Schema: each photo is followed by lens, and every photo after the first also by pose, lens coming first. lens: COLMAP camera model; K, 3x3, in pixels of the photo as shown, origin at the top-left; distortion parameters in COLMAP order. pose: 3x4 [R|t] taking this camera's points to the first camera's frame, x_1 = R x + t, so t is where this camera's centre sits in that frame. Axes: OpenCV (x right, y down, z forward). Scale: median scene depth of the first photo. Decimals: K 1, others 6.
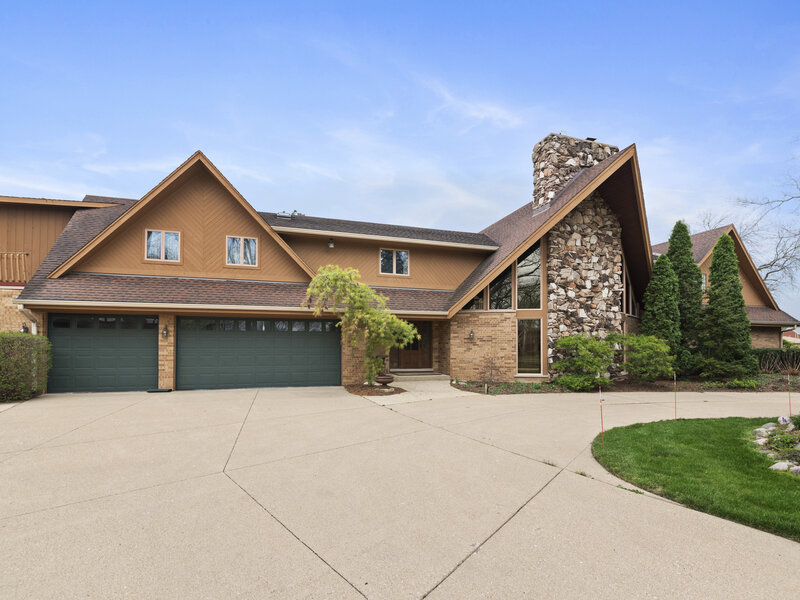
lens RADIAL K [[354.2, 0, 382.7], [0, 354.2, 315.4], [0, 0, 1]] dist [-0.000552, 0.000253]
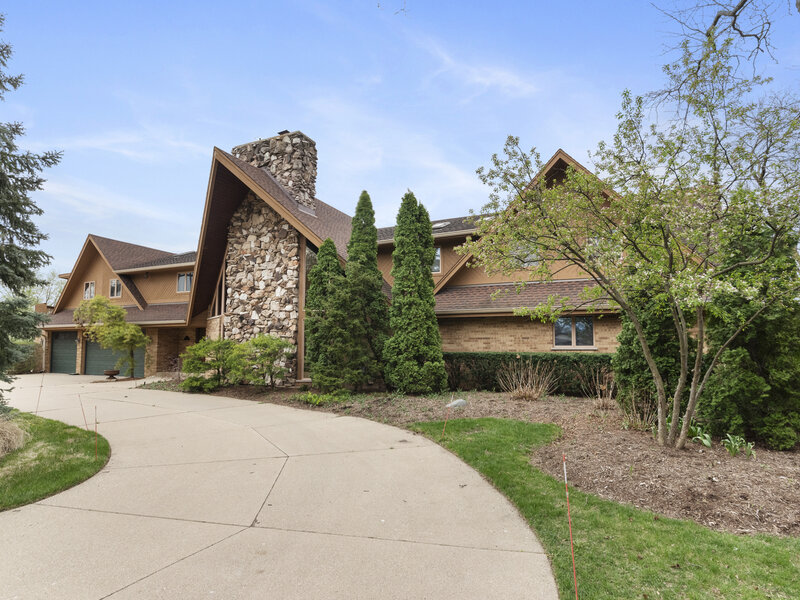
lens RADIAL K [[393.6, 0, 400.9], [0, 393.6, 297.7], [0, 0, 1]] dist [-0.003283, -0.000395]
pose [[0.780300, -0.080891, -0.620152, 1.564243], [0.050983, 0.996527, -0.065835, 0.038435], [0.623324, 0.019754, 0.781714, 0.400203]]
